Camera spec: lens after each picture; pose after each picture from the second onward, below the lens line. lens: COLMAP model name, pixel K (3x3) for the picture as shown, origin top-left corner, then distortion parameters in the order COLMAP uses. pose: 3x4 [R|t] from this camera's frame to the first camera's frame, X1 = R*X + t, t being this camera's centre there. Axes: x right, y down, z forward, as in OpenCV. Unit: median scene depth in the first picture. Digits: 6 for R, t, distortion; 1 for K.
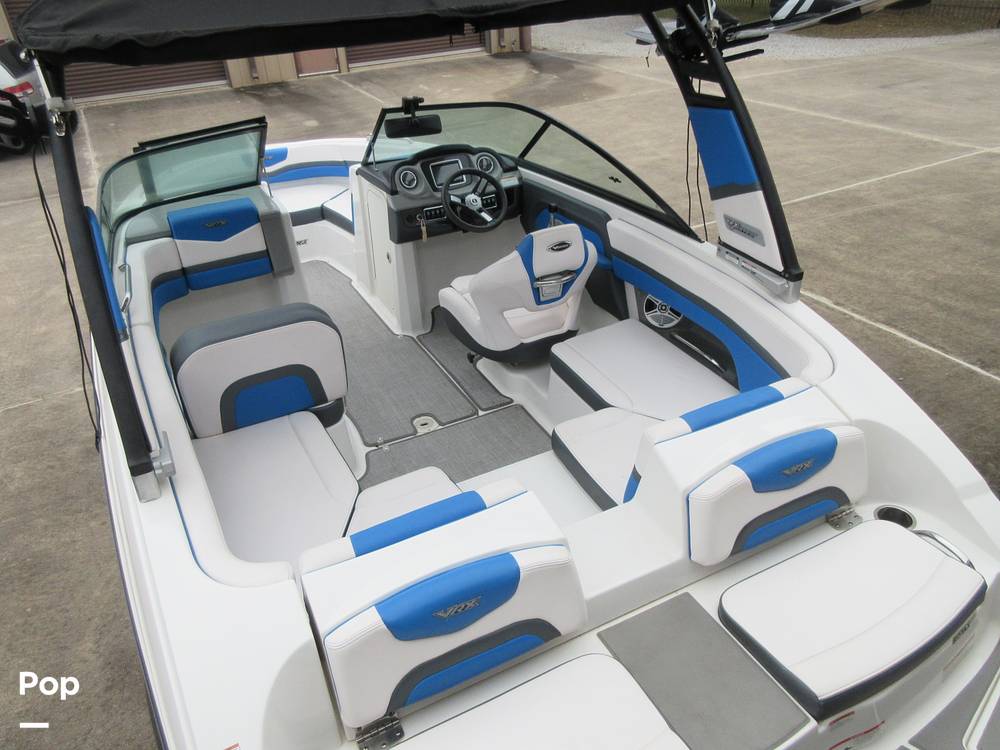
lens RADIAL K [[745.7, 0, 505.1], [0, 745.7, 380.5], [0, 0, 1]] dist [0.005523, 0.007723]
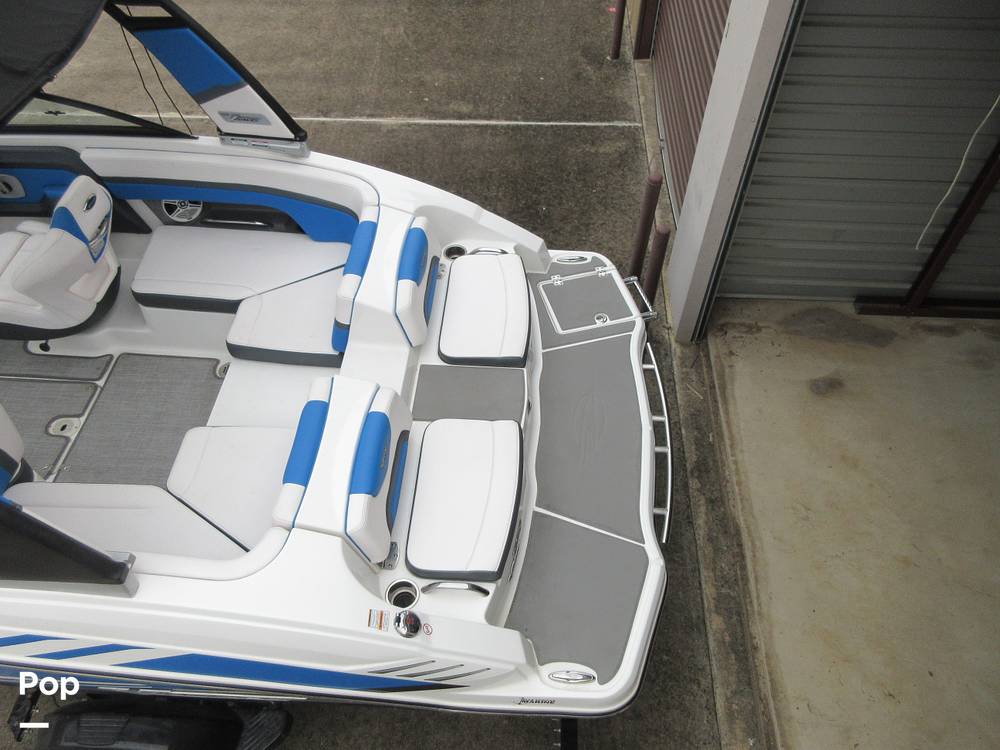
lens RADIAL K [[745.7, 0, 505.1], [0, 745.7, 380.5], [0, 0, 1]] dist [0.005523, 0.007723]
pose [[0.506780, -0.635607, 0.582389, -0.417346], [0.429352, 0.771912, 0.468838, -0.242822], [-0.747550, 0.012452, 0.664089, -0.114776]]
